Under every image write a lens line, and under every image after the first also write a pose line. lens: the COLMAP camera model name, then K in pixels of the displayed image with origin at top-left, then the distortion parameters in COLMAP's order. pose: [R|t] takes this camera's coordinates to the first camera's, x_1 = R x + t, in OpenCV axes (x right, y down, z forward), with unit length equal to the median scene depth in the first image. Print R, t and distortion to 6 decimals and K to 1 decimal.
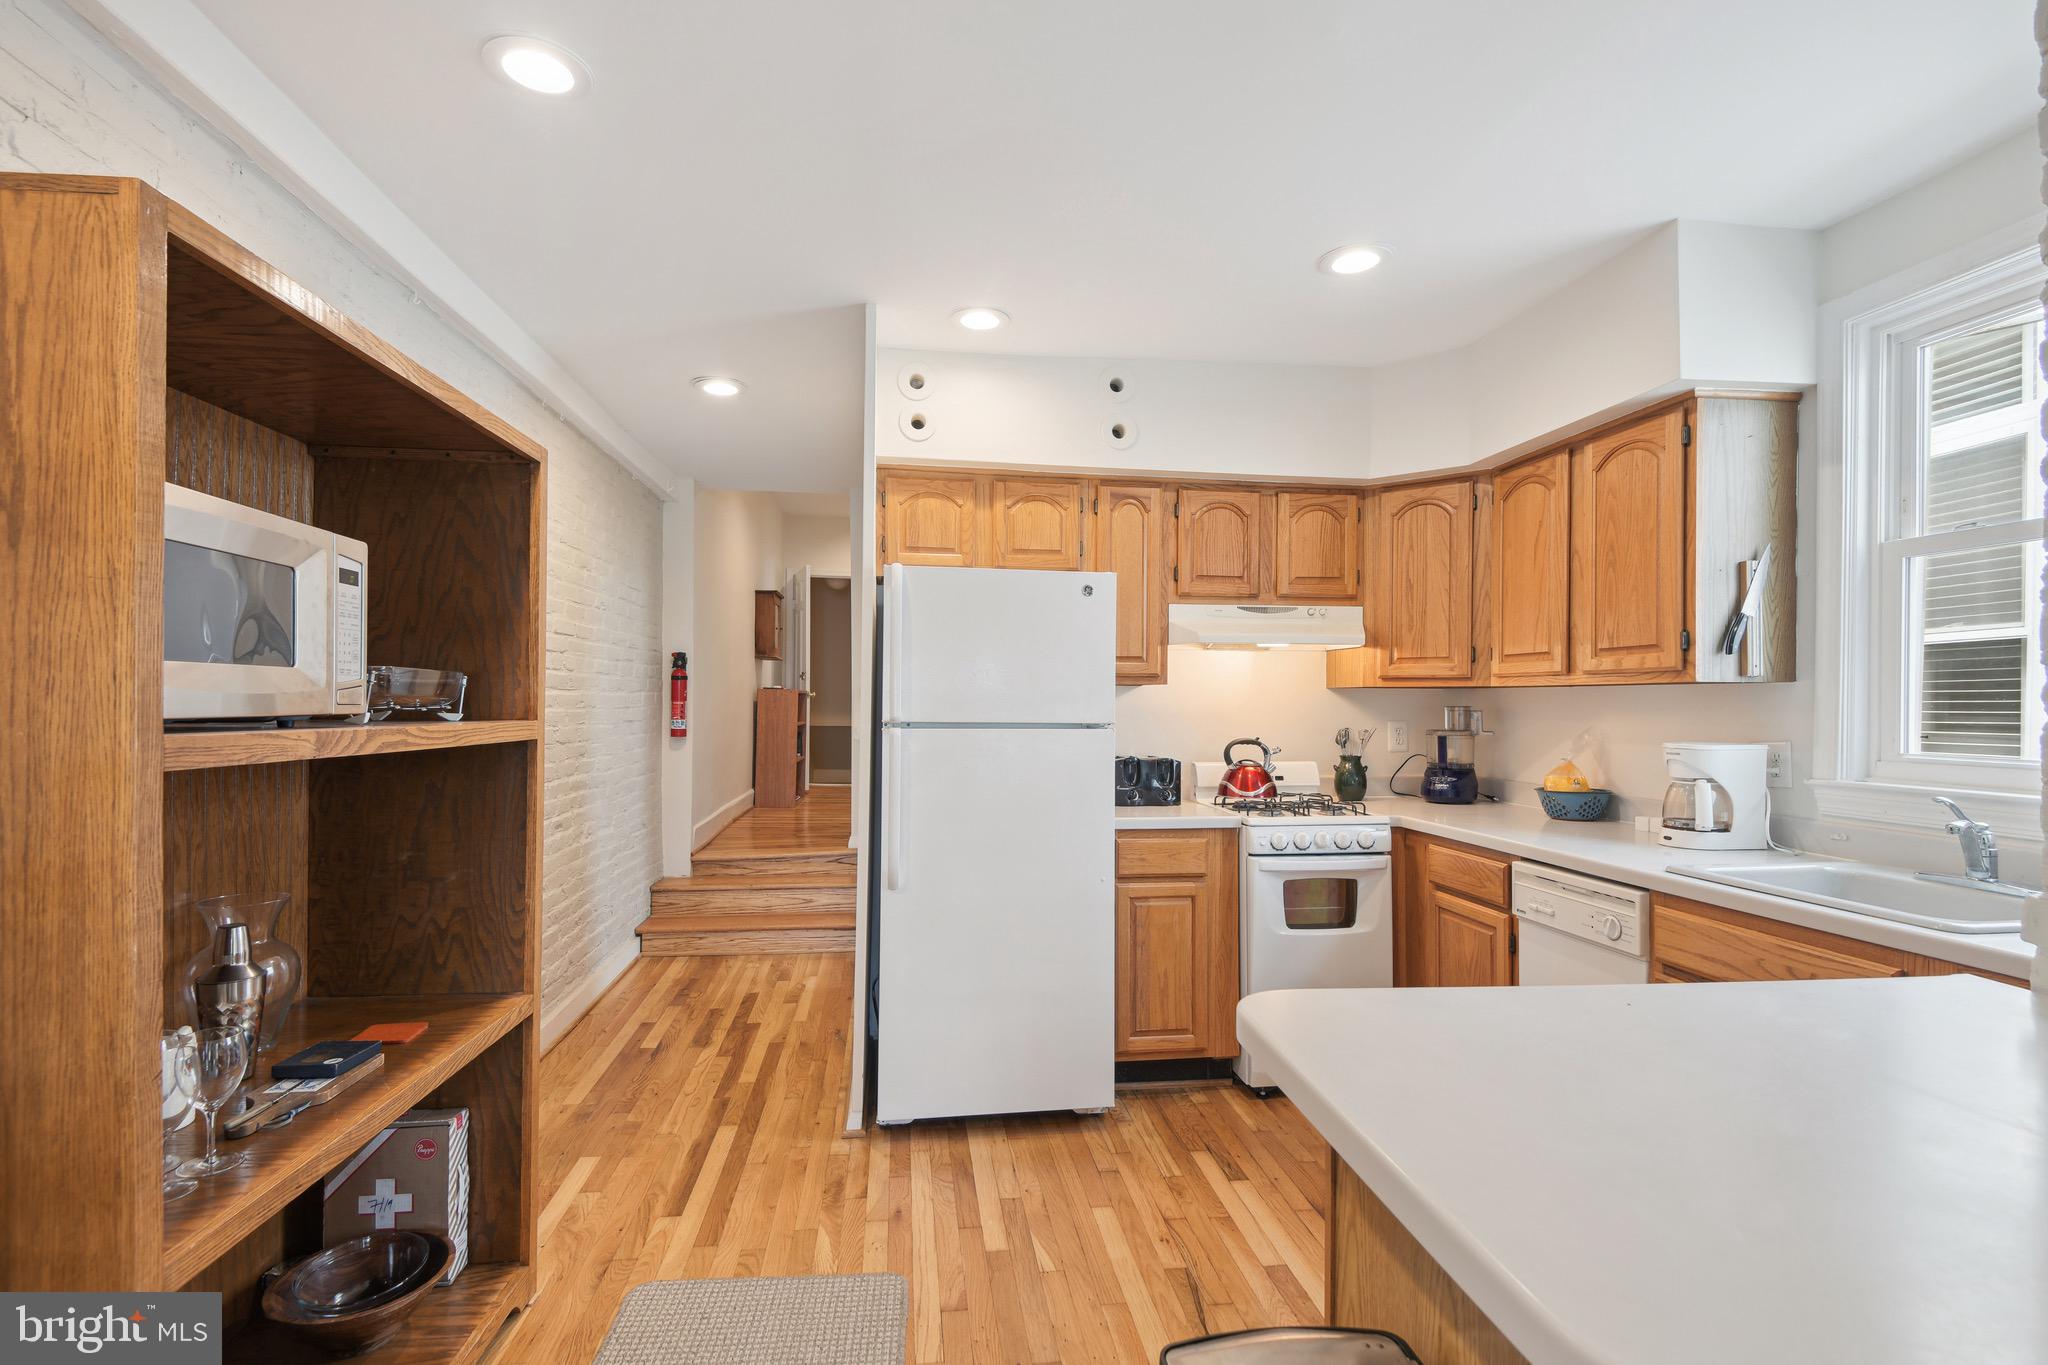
lens RADIAL K [[934.6, 0, 1015.7], [0, 934.6, 699.6], [0, 0, 1]] dist [0.036955, -0.011330]
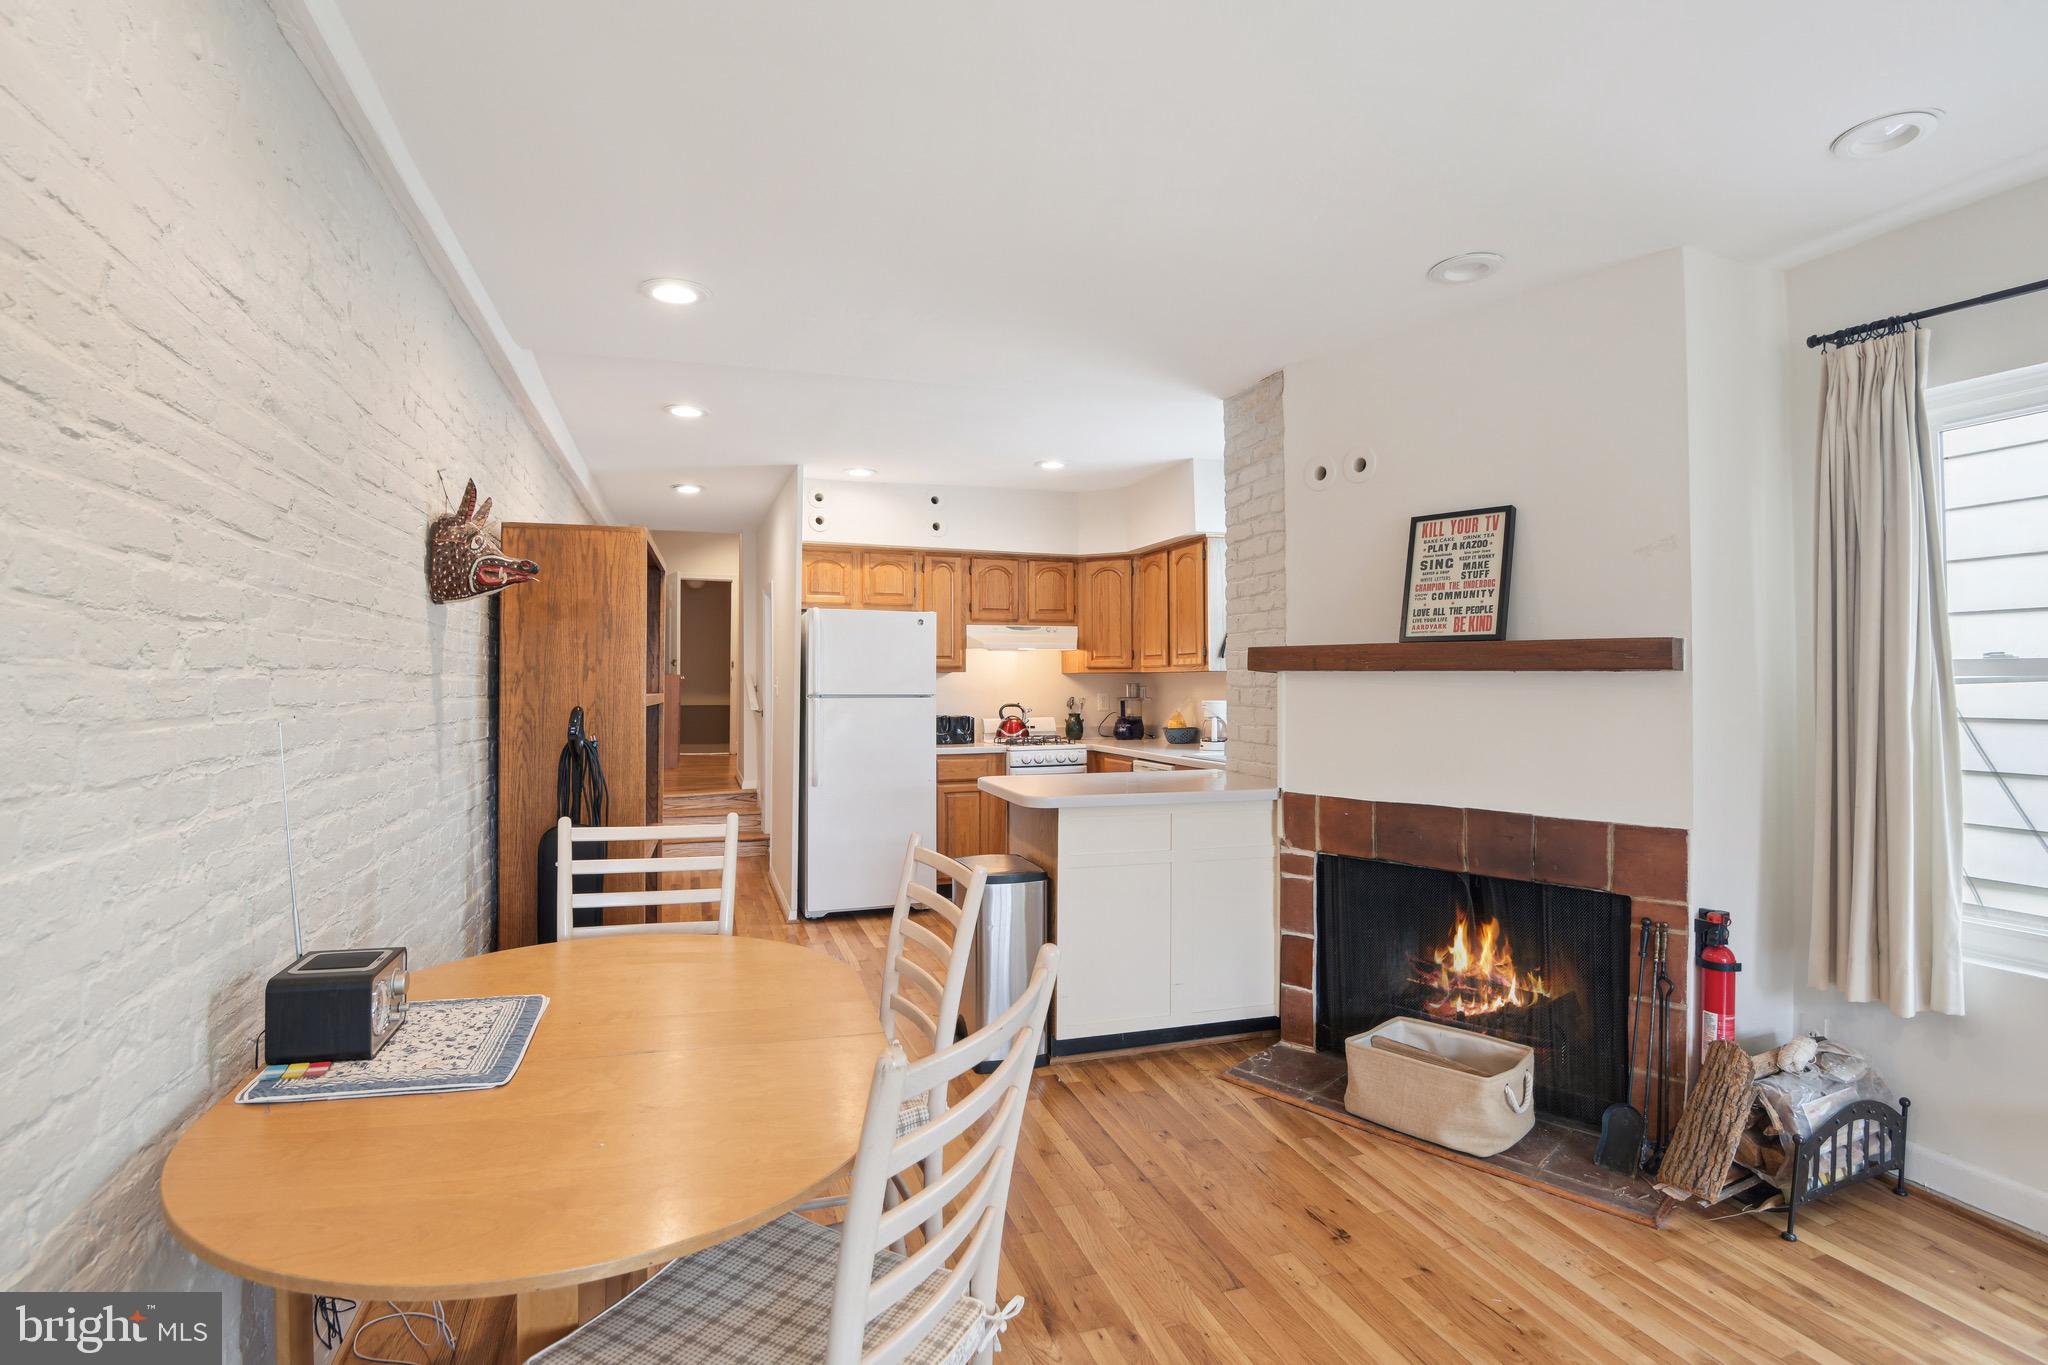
lens RADIAL K [[955.3, 0, 1014.6], [0, 955.3, 671.0], [0, 0, 1]] dist [0.010748, -0.001753]
pose [[0.981400, -0.005686, 0.191887, -0.087938], [0.007676, 0.999924, -0.009631, -0.001056], [-0.191818, 0.010924, 0.981370, -0.751422]]
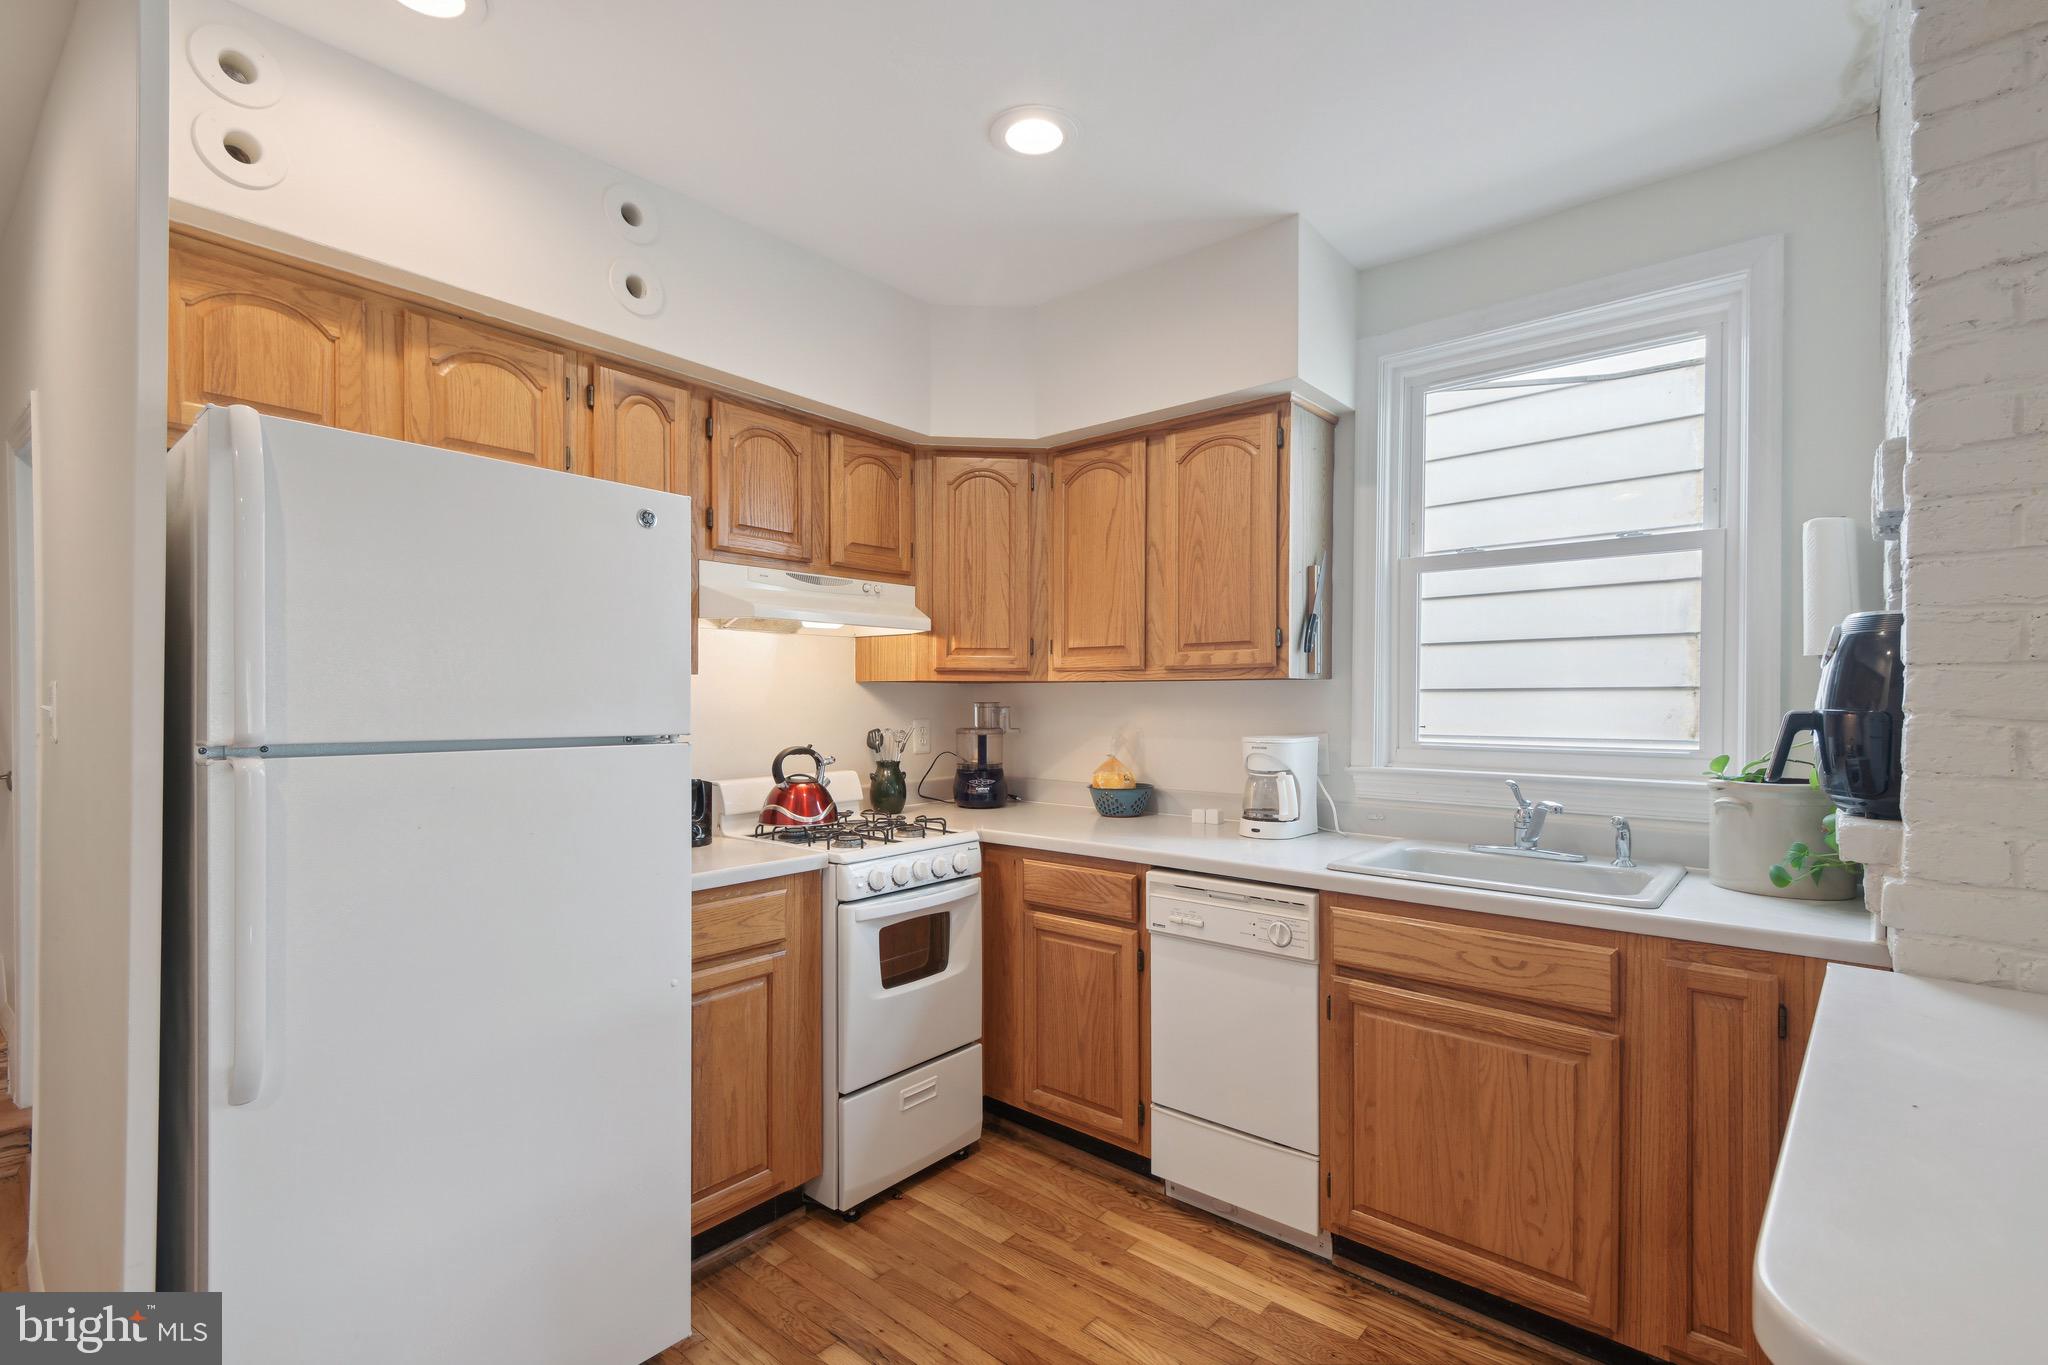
lens RADIAL K [[926.6, 0, 1026.9], [0, 926.6, 704.7], [0, 0, 1]] dist [0.050199, -0.028511]
pose [[0.742768, -0.008868, 0.669490, -0.129023], [0.001173, 0.999928, 0.011943, -0.001567], [-0.669548, -0.008086, 0.742725, 0.325071]]
